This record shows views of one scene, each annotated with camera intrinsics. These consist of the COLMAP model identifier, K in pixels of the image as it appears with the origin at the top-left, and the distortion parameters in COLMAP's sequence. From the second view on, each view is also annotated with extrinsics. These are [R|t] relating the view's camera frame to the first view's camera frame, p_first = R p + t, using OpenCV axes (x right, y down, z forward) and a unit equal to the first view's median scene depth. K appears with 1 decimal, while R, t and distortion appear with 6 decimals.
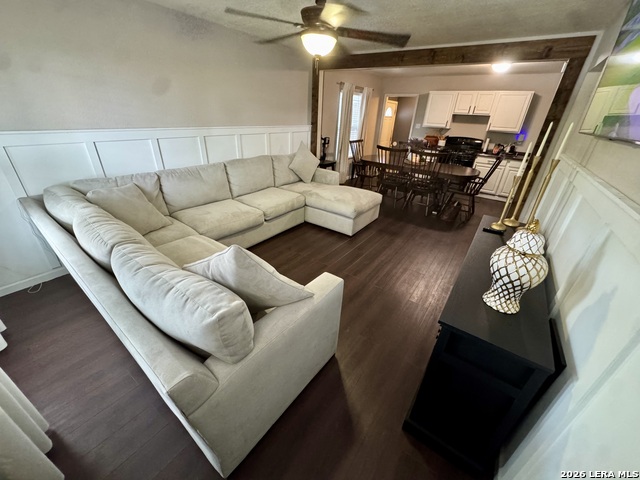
lens RADIAL K [[253.8, 0, 322.4], [0, 253.8, 240.6], [0, 0, 1]] dist [0.000779, 0.000514]
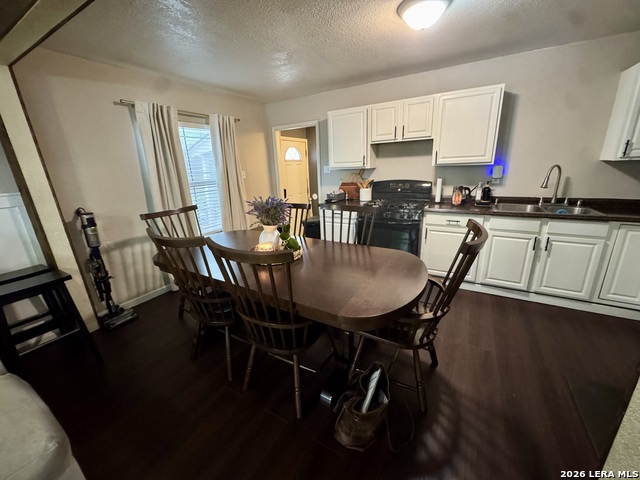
lens RADIAL K [[253.8, 0, 318.9], [0, 253.8, 242.2], [0, 0, 1]] dist [0.000779, 0.000514]
pose [[0.991742, -0.111790, 0.062859, 0.342458], [0.120914, 0.978400, -0.167671, -0.205262], [-0.042757, 0.173887, 0.983837, 0.491373]]
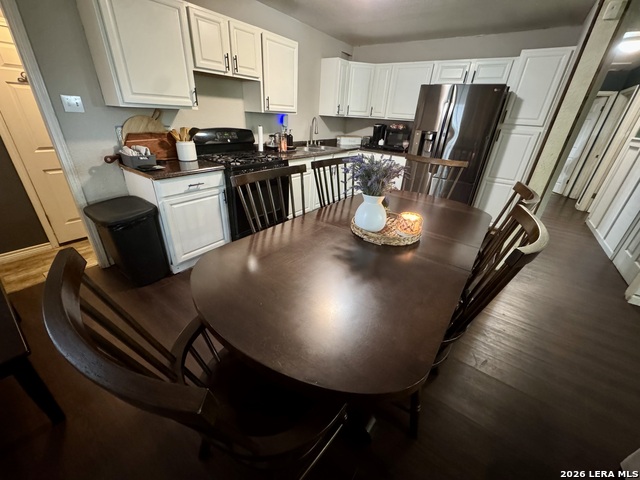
lens RADIAL K [[253.8, 0, 321.2], [0, 253.8, 235.4], [0, 0, 1]] dist [0.000779, 0.000514]
pose [[0.012608, -0.482614, 0.875742, 0.077254], [0.396023, 0.806604, 0.438812, -0.396146], [-0.918154, 0.341282, 0.201296, 0.843916]]
